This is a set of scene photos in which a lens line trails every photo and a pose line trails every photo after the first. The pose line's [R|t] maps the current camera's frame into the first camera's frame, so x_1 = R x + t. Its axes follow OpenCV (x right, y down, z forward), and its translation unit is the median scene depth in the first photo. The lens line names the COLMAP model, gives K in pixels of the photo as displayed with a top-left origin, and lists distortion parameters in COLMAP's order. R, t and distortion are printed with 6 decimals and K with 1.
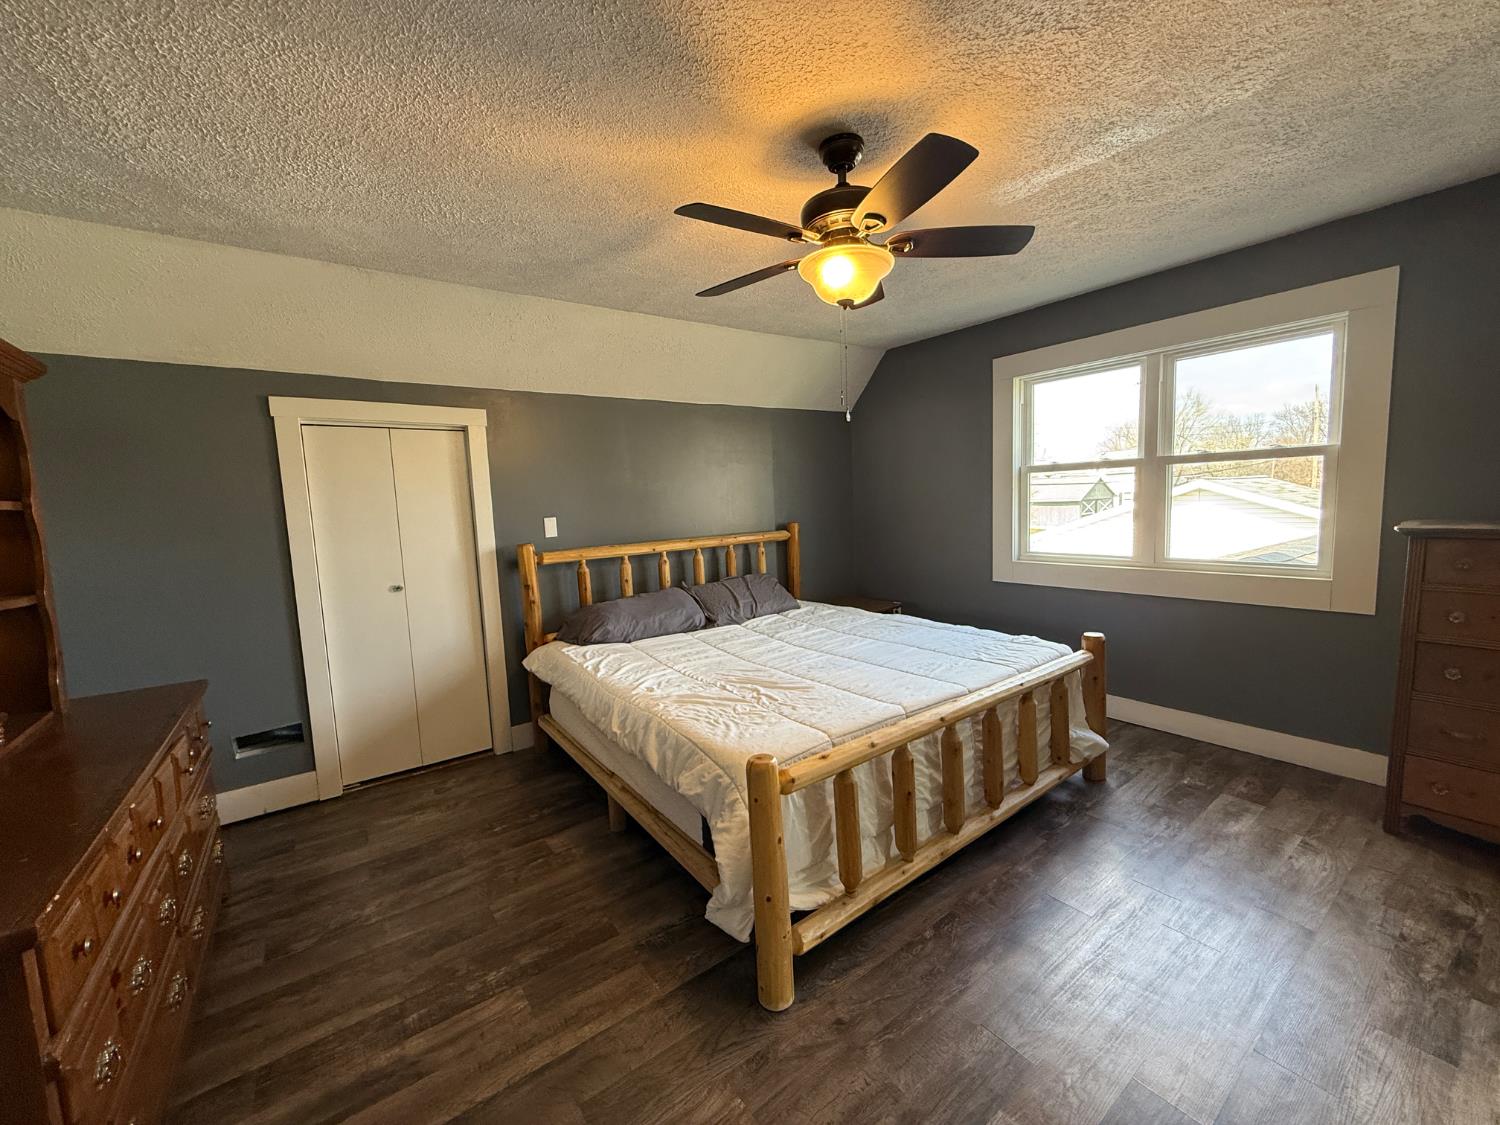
lens RADIAL K [[594.4, 0, 746.8], [0, 594.4, 561.4], [0, 0, 1]] dist [0.000274, -0.000360]
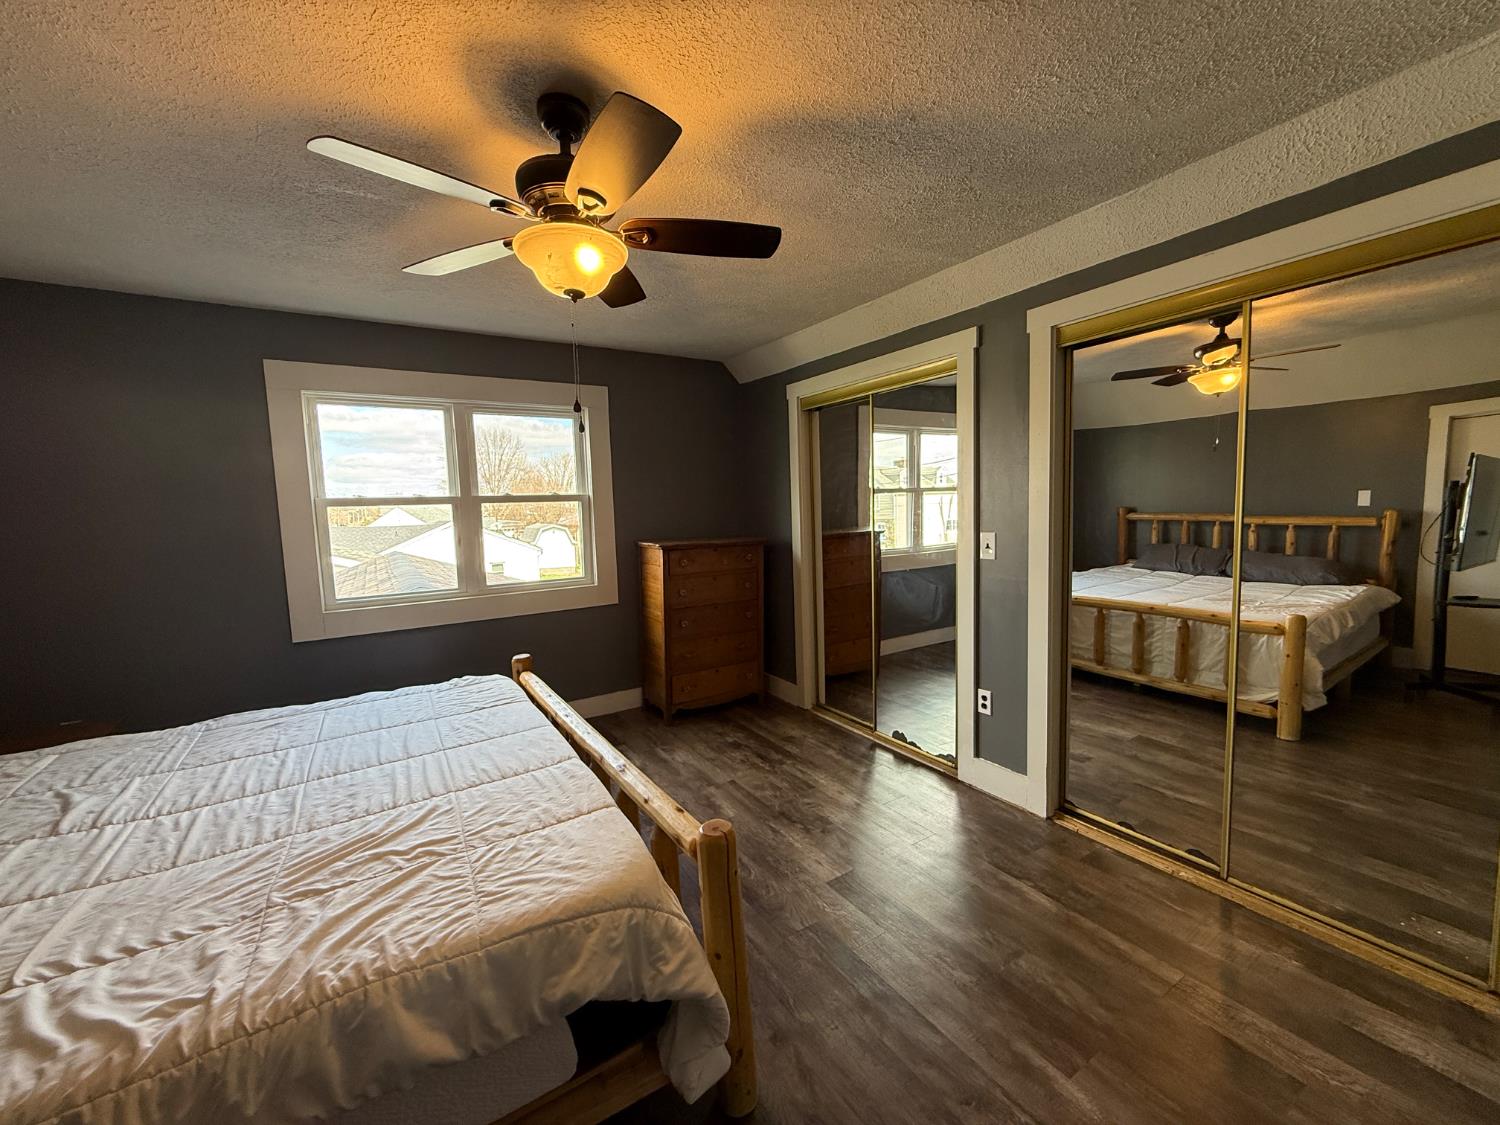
lens RADIAL K [[594.4, 0, 744.5], [0, 594.4, 561.3], [0, 0, 1]] dist [0.000274, -0.000360]
pose [[0.076627, -0.053991, 0.995597, -0.482041], [0.132954, 0.990169, 0.043464, -0.043682], [-0.988156, 0.129038, 0.083052, 0.517309]]
